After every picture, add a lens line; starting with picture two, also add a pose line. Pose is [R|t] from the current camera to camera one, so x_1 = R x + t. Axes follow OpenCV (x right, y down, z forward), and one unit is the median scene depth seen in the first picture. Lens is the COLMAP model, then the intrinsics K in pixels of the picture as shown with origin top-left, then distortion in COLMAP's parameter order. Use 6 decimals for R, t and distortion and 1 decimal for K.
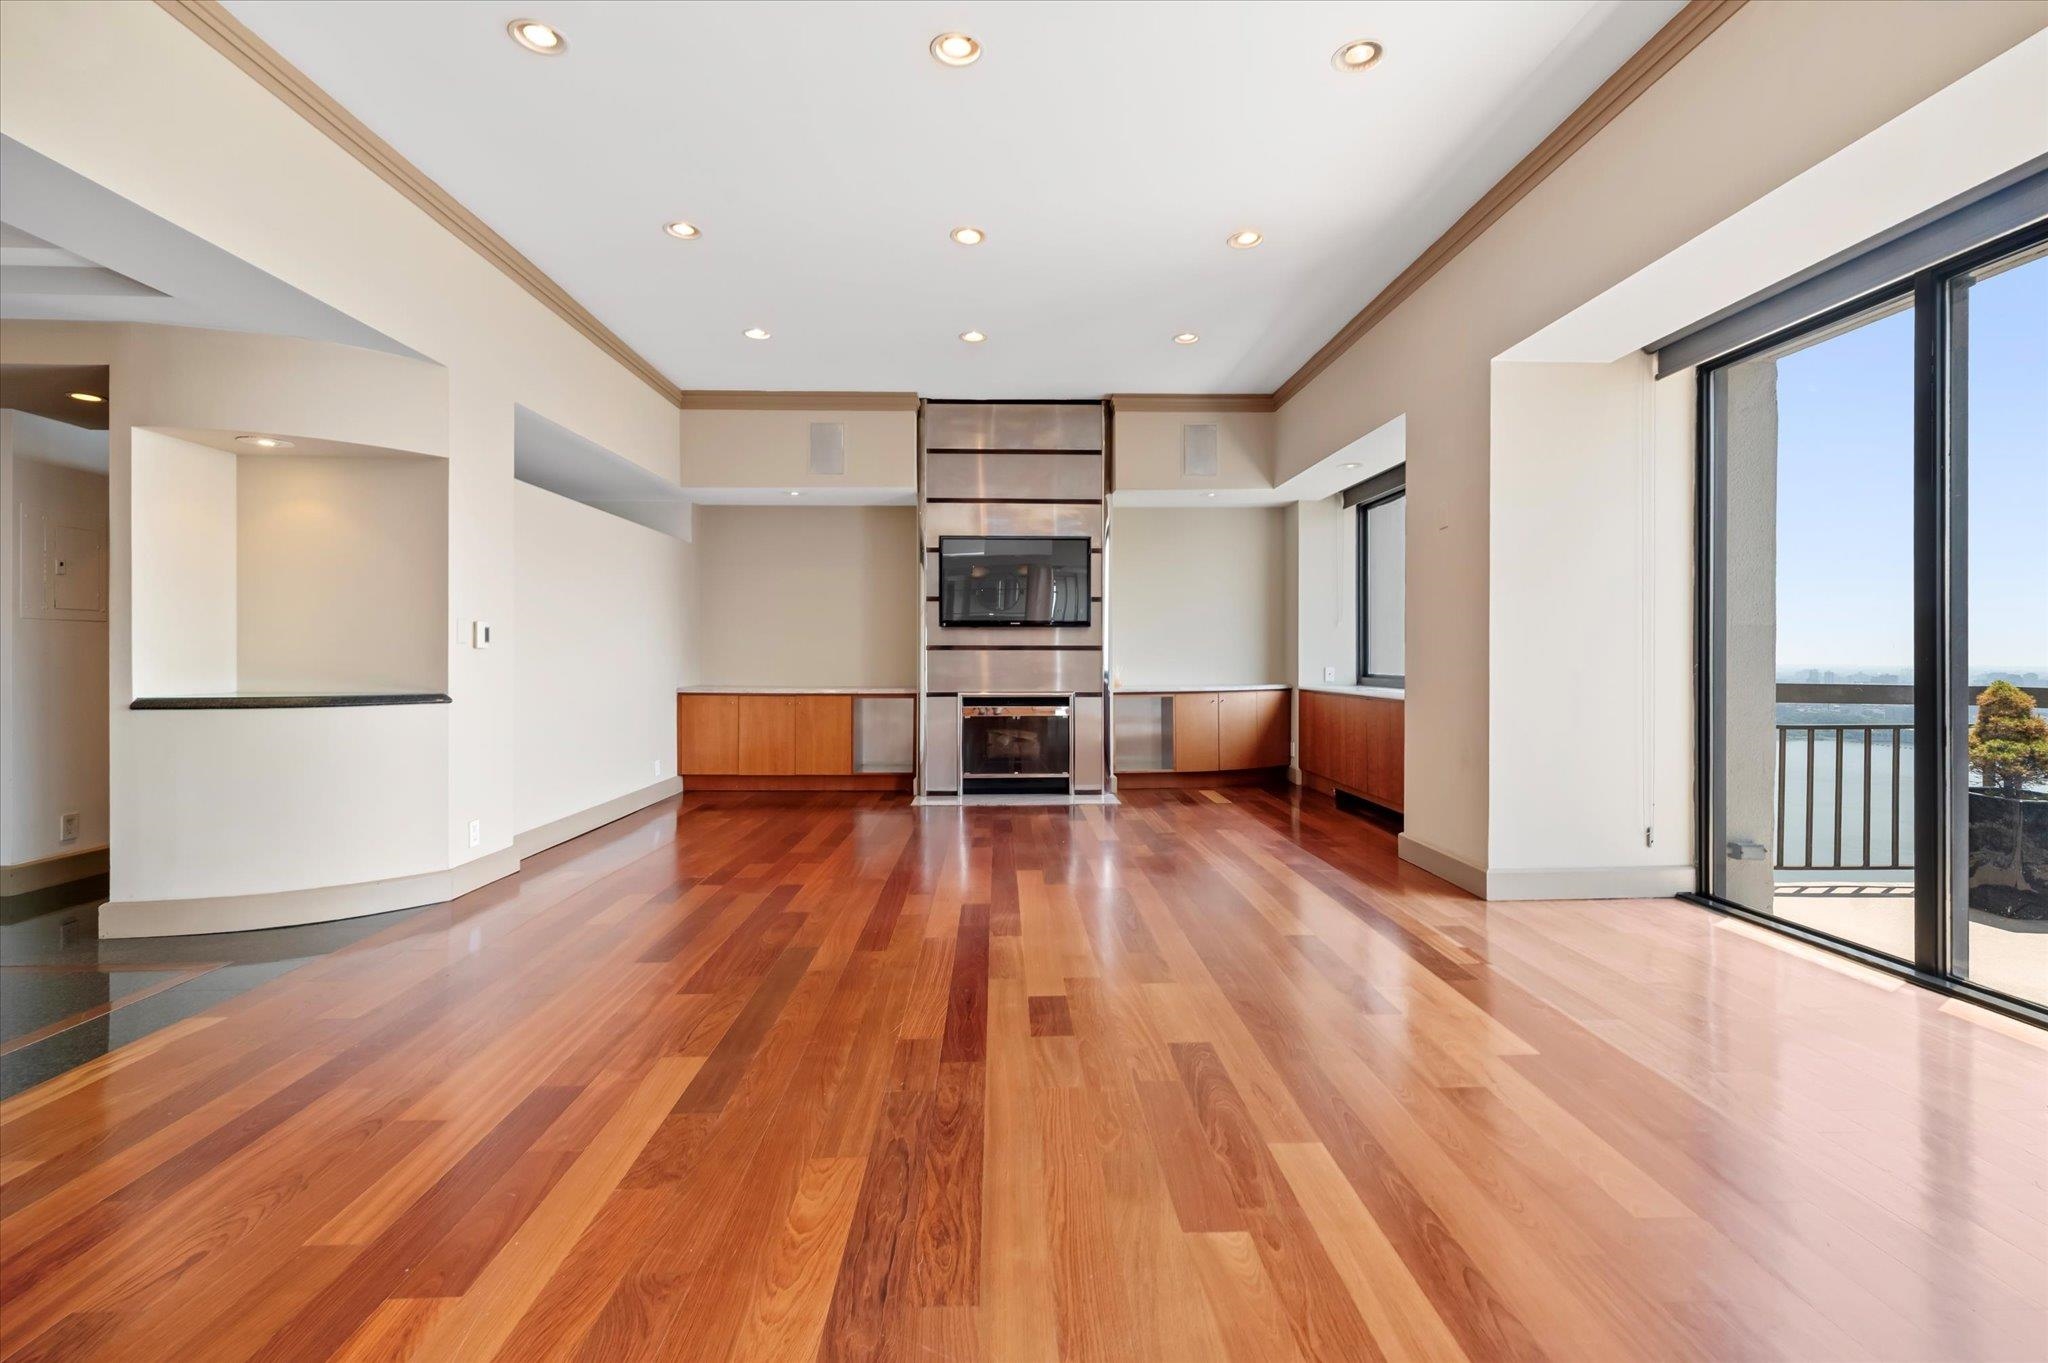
lens RADIAL K [[906.6, 0, 1017.1], [0, 906.6, 652.8], [0, 0, 1]] dist [0.004025, 0.002145]
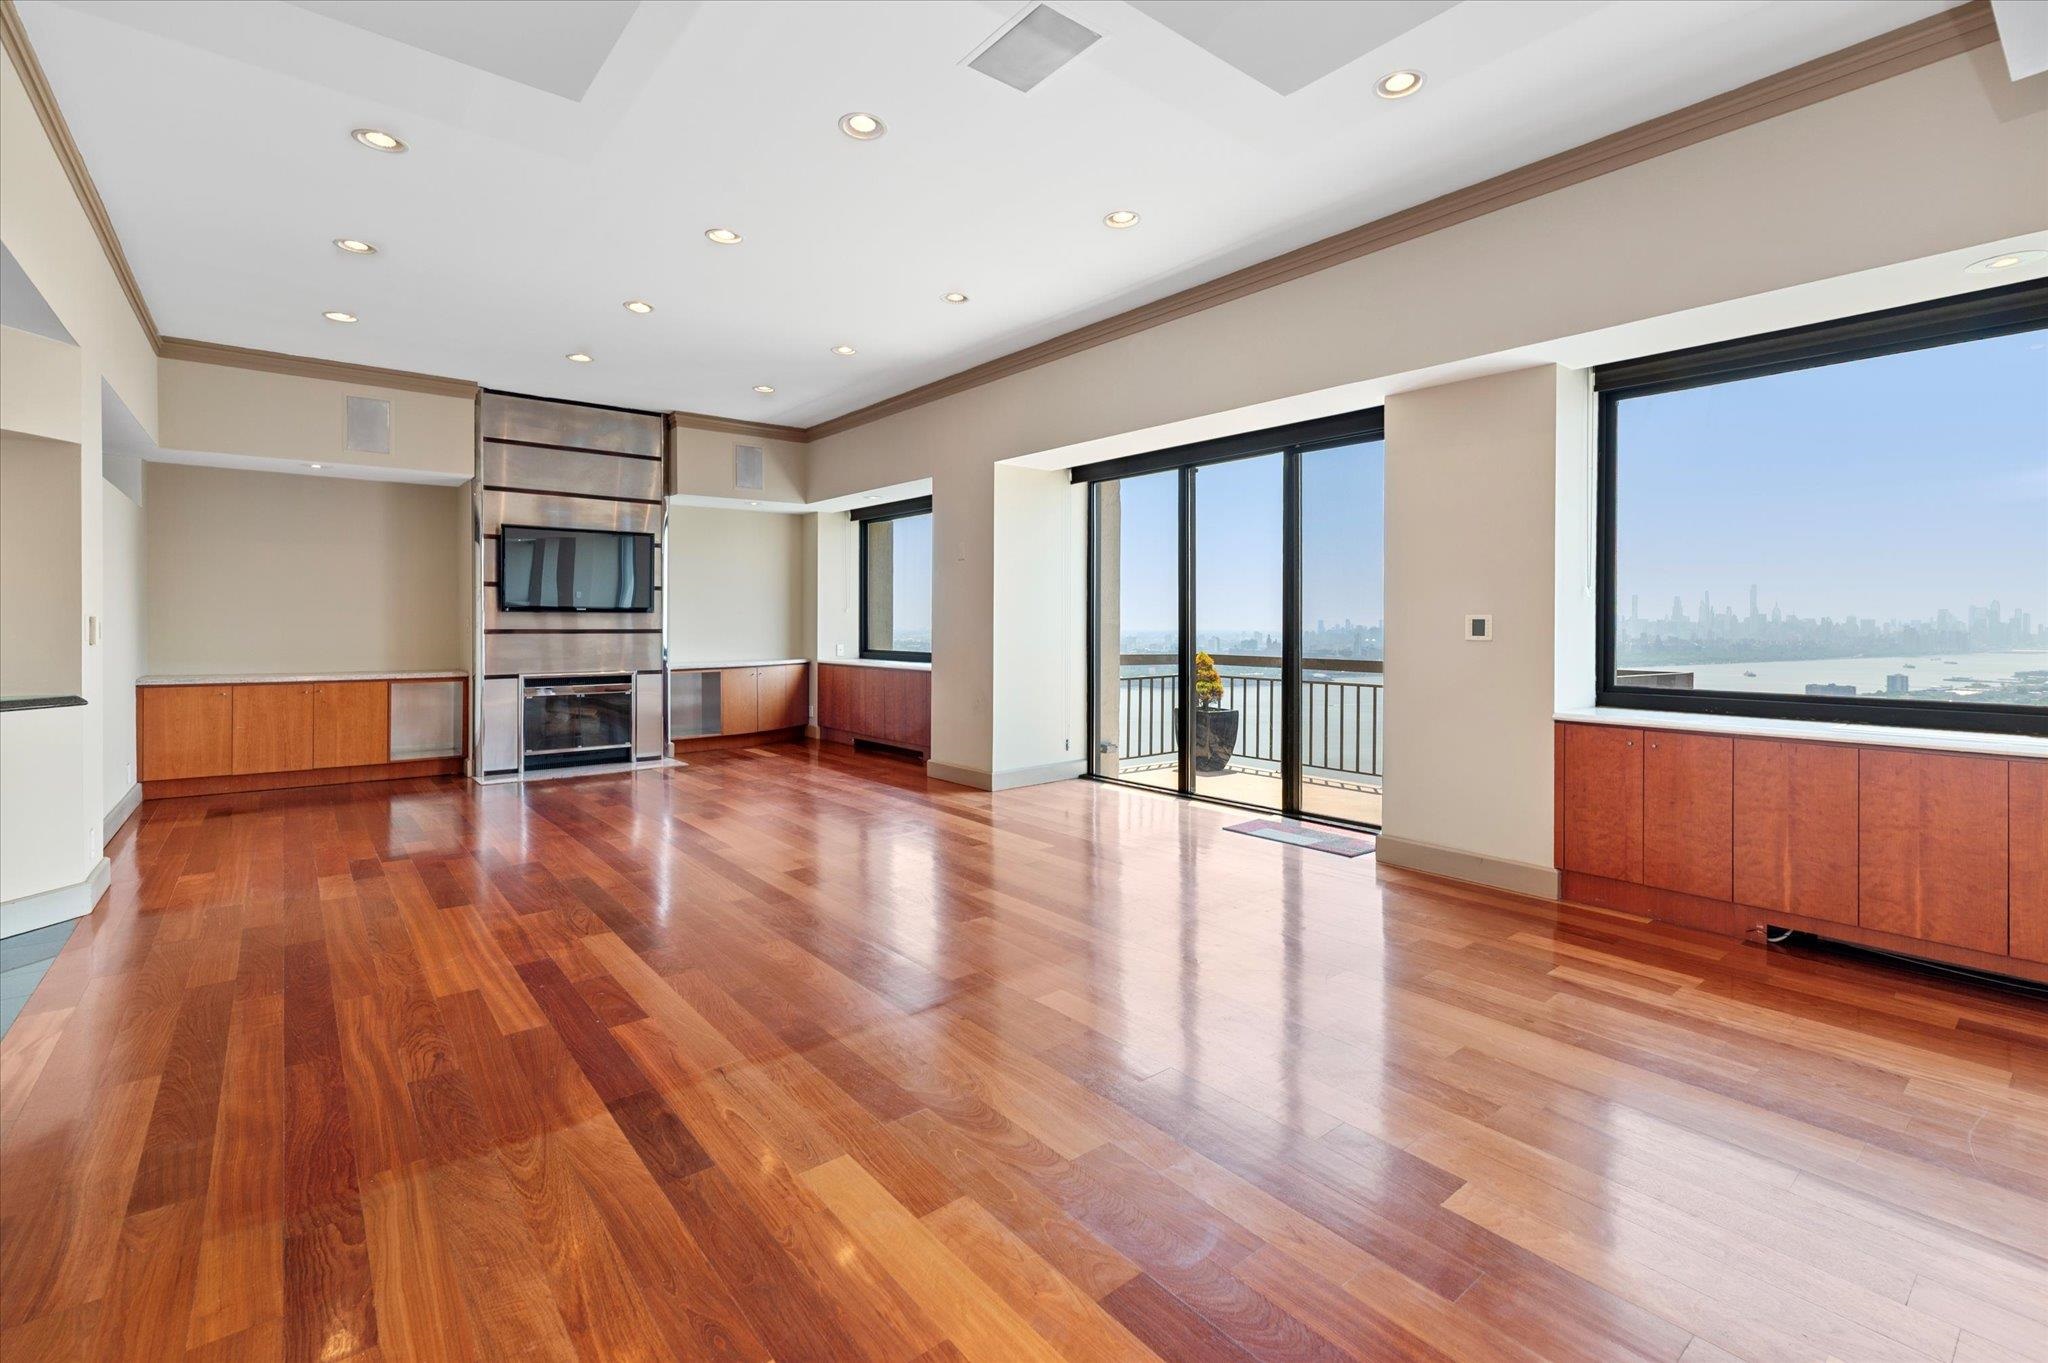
lens RADIAL K [[906.6, 0, 1027.0], [0, 906.6, 625.5], [0, 0, 1]] dist [0.004025, 0.002145]
pose [[0.799625, -0.000433, 0.600500, -0.317012], [-0.003584, 0.999978, 0.005495, -0.028461], [-0.600489, -0.006546, 0.799606, -0.265793]]
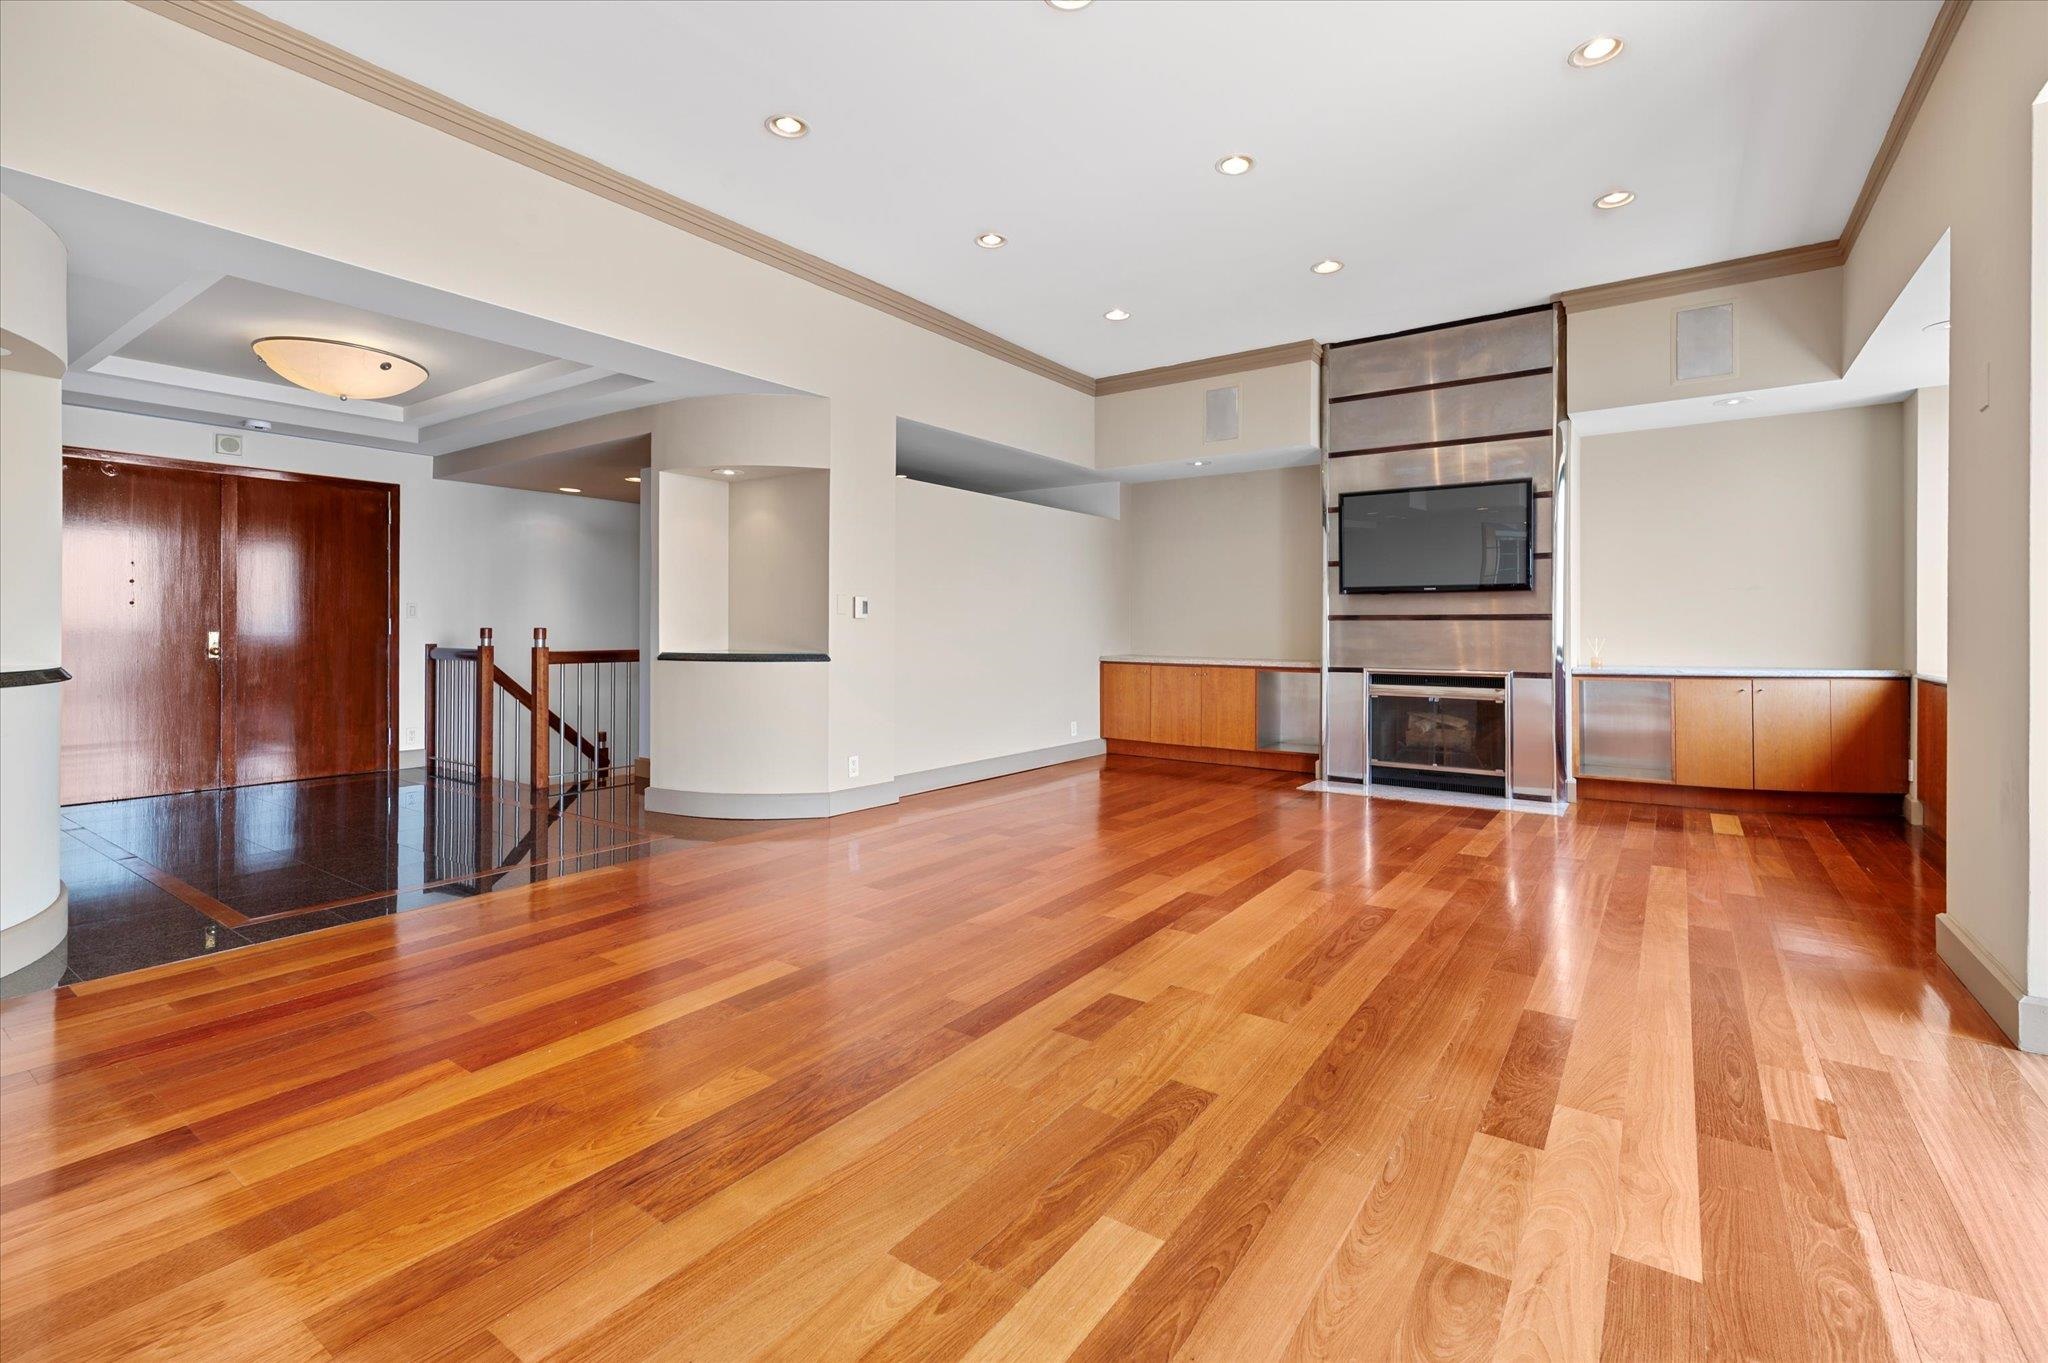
lens RADIAL K [[906.6, 0, 1015.7], [0, 906.6, 626.7], [0, 0, 1]] dist [0.004025, 0.002145]
pose [[0.794496, 0.000802, -0.607269, 0.286022], [-0.000415, 1.000000, 0.000777, 0.003983], [0.607269, -0.000365, 0.794496, 0.122004]]
